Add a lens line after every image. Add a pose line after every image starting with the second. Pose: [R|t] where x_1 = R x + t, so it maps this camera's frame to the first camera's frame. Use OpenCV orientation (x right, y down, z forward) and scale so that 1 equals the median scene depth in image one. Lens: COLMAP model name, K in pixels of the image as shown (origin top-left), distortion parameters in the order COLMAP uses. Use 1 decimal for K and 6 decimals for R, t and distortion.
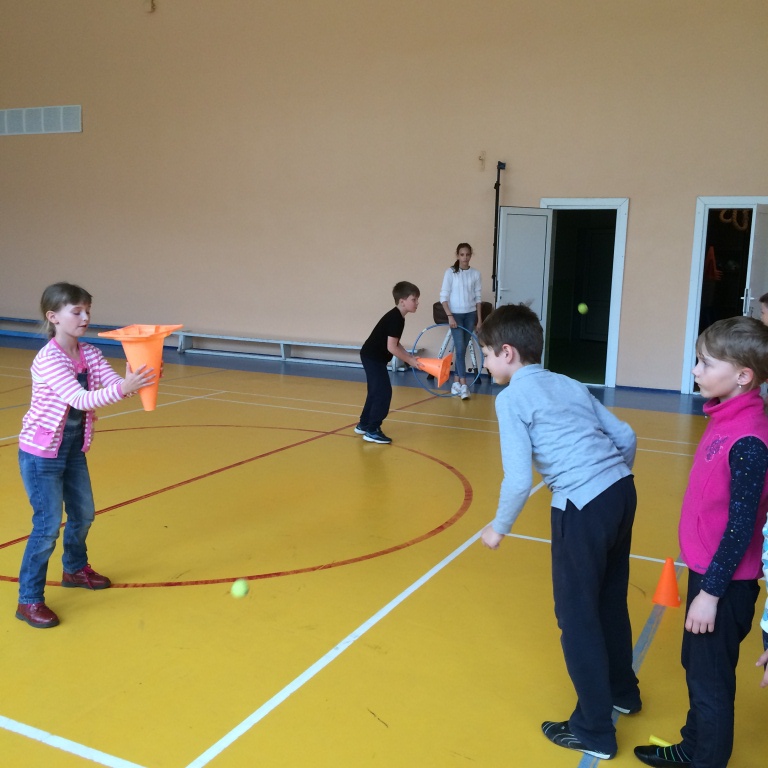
lens RADIAL K [[881.3, 0, 384.0], [0, 881.3, 384.0], [0, 0, 1]] dist [0.078457, -0.166800]
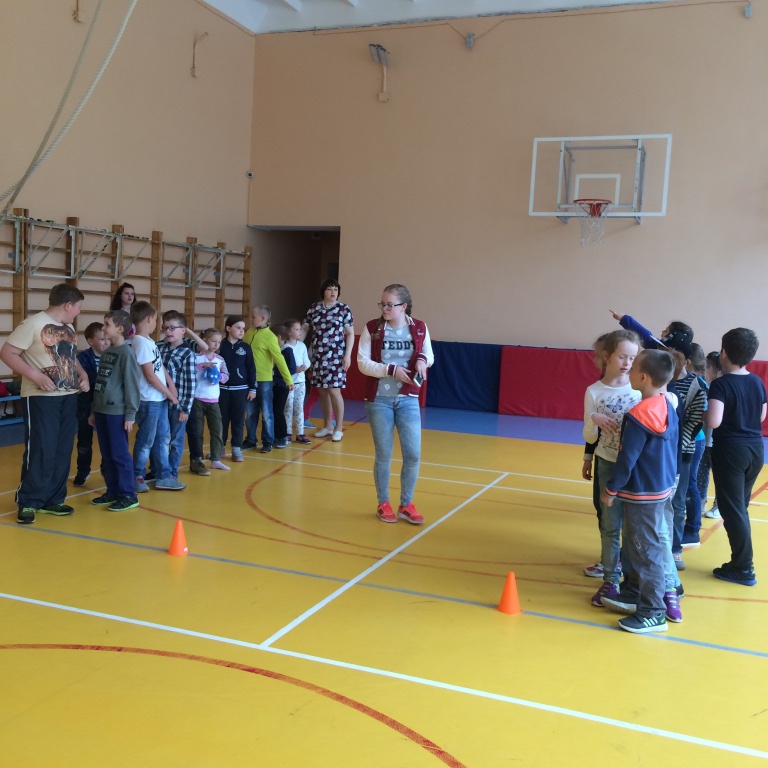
lens RADIAL K [[865.4, 0, 379.0], [0, 865.4, 386.5], [0, 0, 1]] dist [0.131107, -0.178034]
pose [[-0.083621, -0.123694, 0.988791, -0.923139], [0.090034, 0.987270, 0.131118, -0.231867], [-0.992422, 0.099989, -0.071419, 1.302281]]
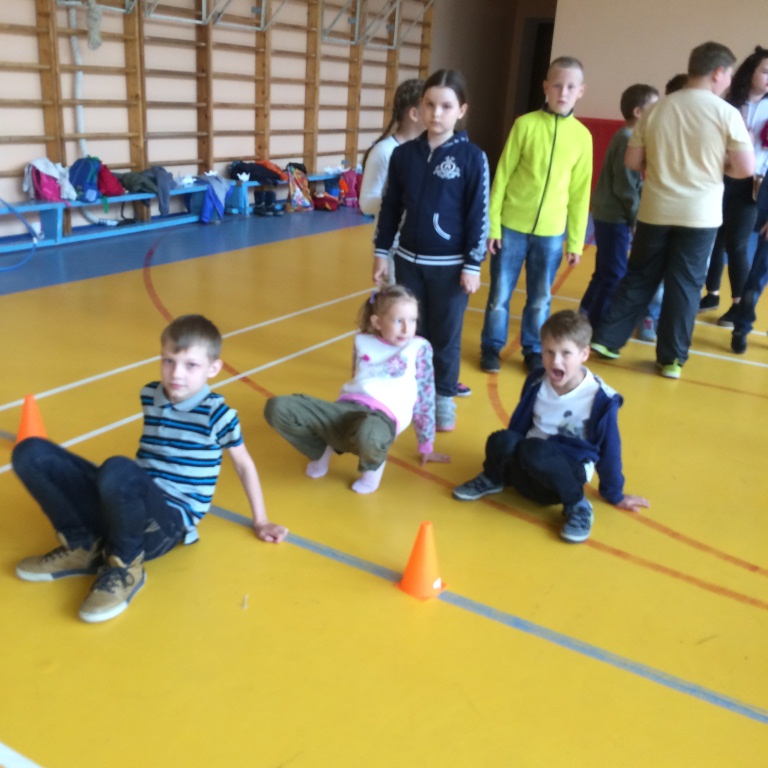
lens RADIAL K [[854.3, 0, 412.9], [0, 854.3, 384.2], [0, 0, 1]] dist [0.118899, -0.154243]
pose [[0.036254, -0.360840, 0.931923, -0.080447], [0.069870, 0.931169, 0.357830, -0.204495], [-0.996897, 0.052141, 0.058970, 1.509251]]
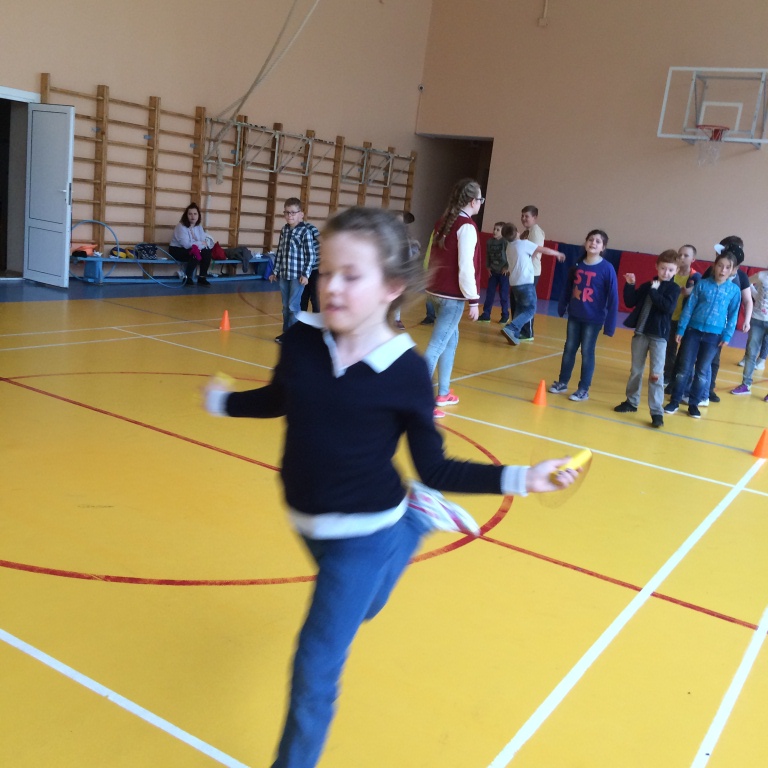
lens RADIAL K [[879.6, 0, 384.0], [0, 879.6, 384.0], [0, 0, 1]] dist [0.112446, -0.130273]
pose [[0.107657, -0.223542, 0.968731, -1.763341], [0.031924, 0.974668, 0.221364, -0.237612], [-0.993675, 0.007095, 0.112066, 1.182411]]
